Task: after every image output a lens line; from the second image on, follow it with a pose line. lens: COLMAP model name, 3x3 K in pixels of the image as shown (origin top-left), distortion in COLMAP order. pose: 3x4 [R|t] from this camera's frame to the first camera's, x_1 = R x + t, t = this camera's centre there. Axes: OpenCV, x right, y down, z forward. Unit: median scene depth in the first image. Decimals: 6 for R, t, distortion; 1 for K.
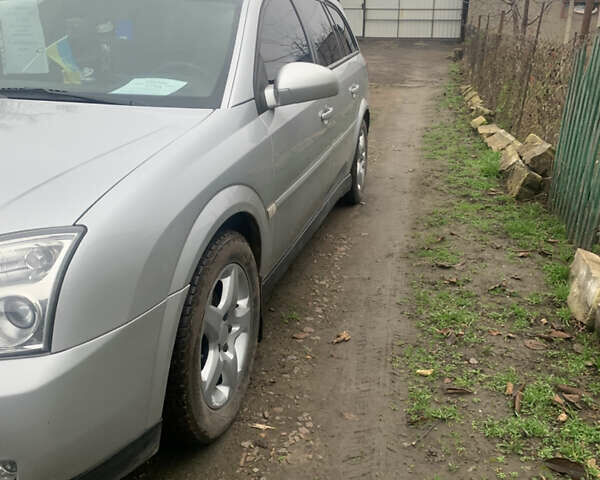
lens RADIAL K [[641.6, 0, 300.0], [0, 641.6, 240.0], [0, 0, 1]] dist [0.093121, -0.255194]
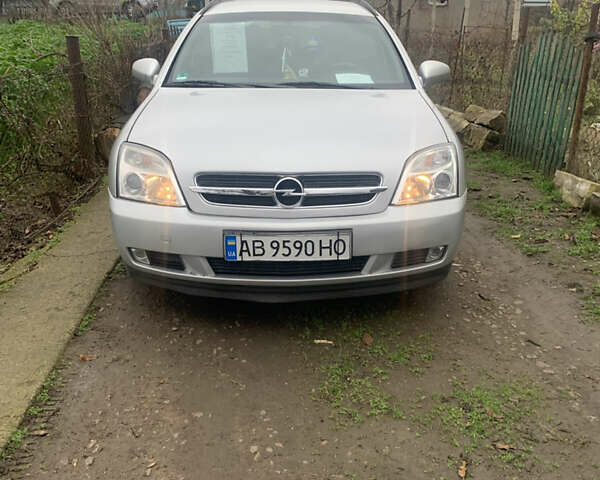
lens RADIAL K [[641.6, 0, 300.0], [0, 641.6, 240.0], [0, 0, 1]] dist [0.093121, -0.255194]
pose [[0.968554, -0.091537, 0.231353, -0.581579], [0.087252, 0.995772, 0.028710, 0.084481], [-0.233003, -0.007621, 0.972446, -0.422639]]
